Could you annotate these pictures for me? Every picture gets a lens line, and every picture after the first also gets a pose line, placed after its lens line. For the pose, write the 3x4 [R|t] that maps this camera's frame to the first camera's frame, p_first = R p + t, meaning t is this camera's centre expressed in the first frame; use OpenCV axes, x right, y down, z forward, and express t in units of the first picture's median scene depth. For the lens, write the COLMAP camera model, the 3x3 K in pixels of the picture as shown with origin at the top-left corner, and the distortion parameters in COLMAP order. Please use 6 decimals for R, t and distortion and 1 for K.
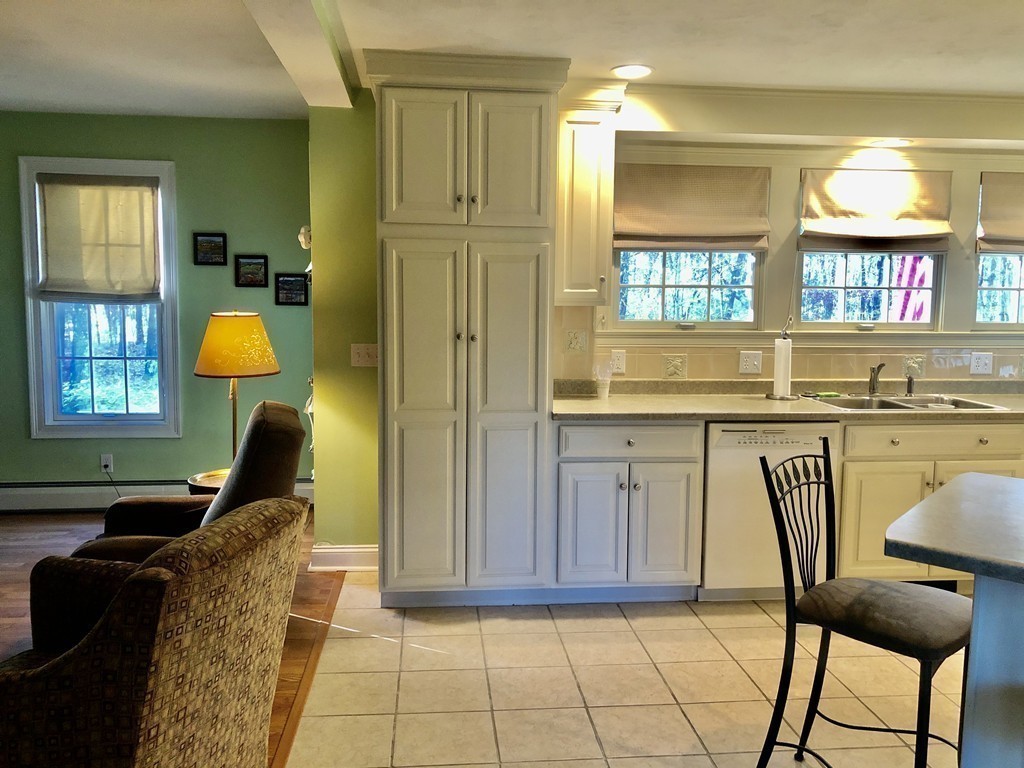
lens RADIAL K [[845.8, 0, 515.2], [0, 845.8, 379.3], [0, 0, 1]] dist [0.012242, 0.000010]
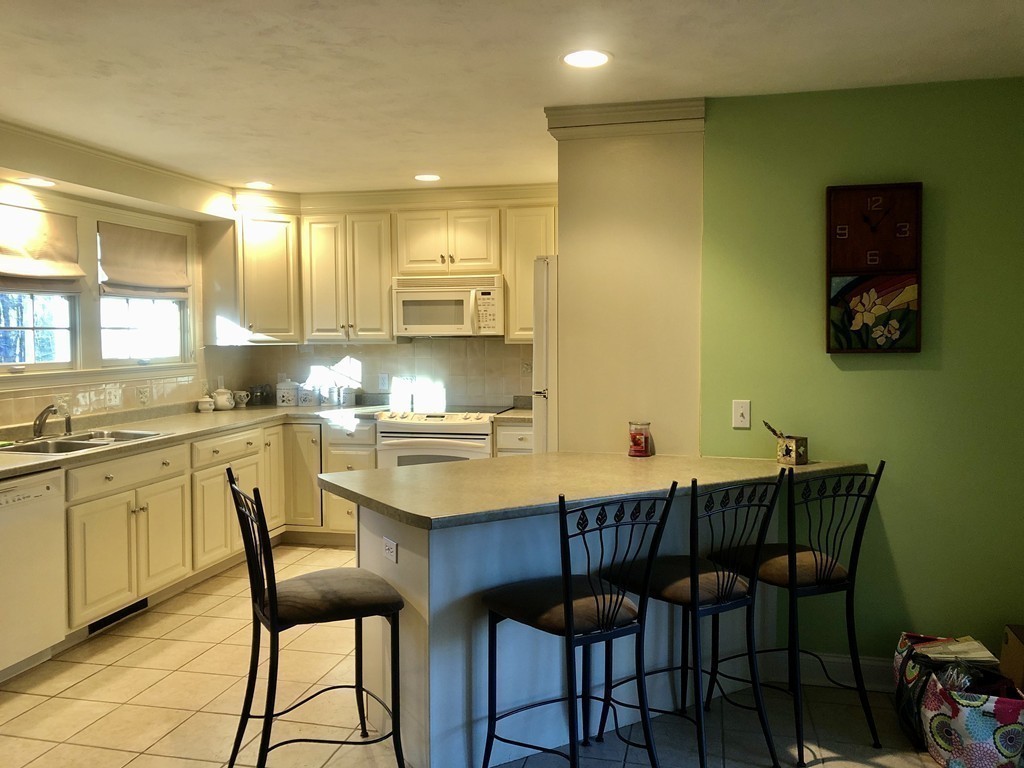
lens RADIAL K [[845.8, 0, 516.7], [0, 845.8, 383.5], [0, 0, 1]] dist [0.012242, 0.000010]
pose [[0.318935, -0.070821, 0.945127, -0.317172], [0.101950, 0.993982, 0.040078, -0.027281], [-0.942278, 0.083573, 0.324235, 0.166046]]
